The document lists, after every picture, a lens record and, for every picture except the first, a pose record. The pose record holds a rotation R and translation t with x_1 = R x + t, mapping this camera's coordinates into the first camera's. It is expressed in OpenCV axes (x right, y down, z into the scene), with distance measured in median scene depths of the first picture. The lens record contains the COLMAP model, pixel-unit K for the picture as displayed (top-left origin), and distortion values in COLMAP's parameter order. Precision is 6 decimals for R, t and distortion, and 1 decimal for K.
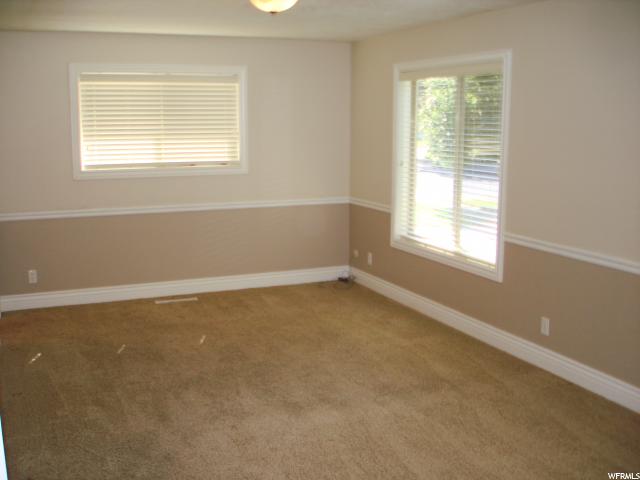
lens RADIAL K [[713.9, 0, 320.0], [0, 713.9, 240.0], [0, 0, 1]] dist [-0.087536, -0.027449]
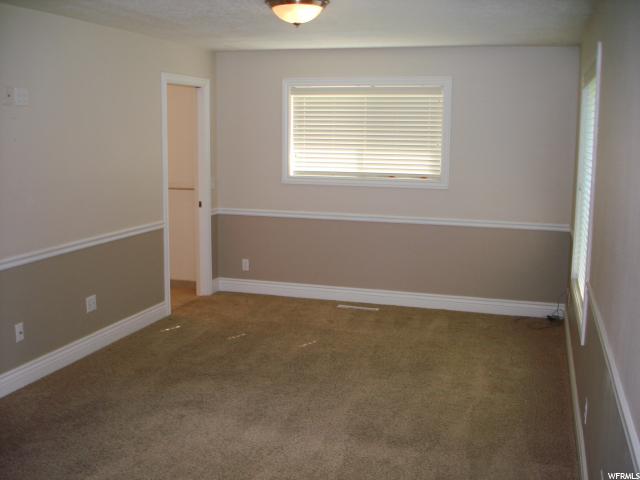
lens RADIAL K [[713.9, 0, 320.0], [0, 713.9, 240.0], [0, 0, 1]] dist [-0.087536, -0.027449]
pose [[0.760259, 0.107976, -0.640584, 0.421321], [-0.119566, 0.992502, 0.025393, -0.032225], [0.638522, 0.057287, 0.767468, 0.181199]]
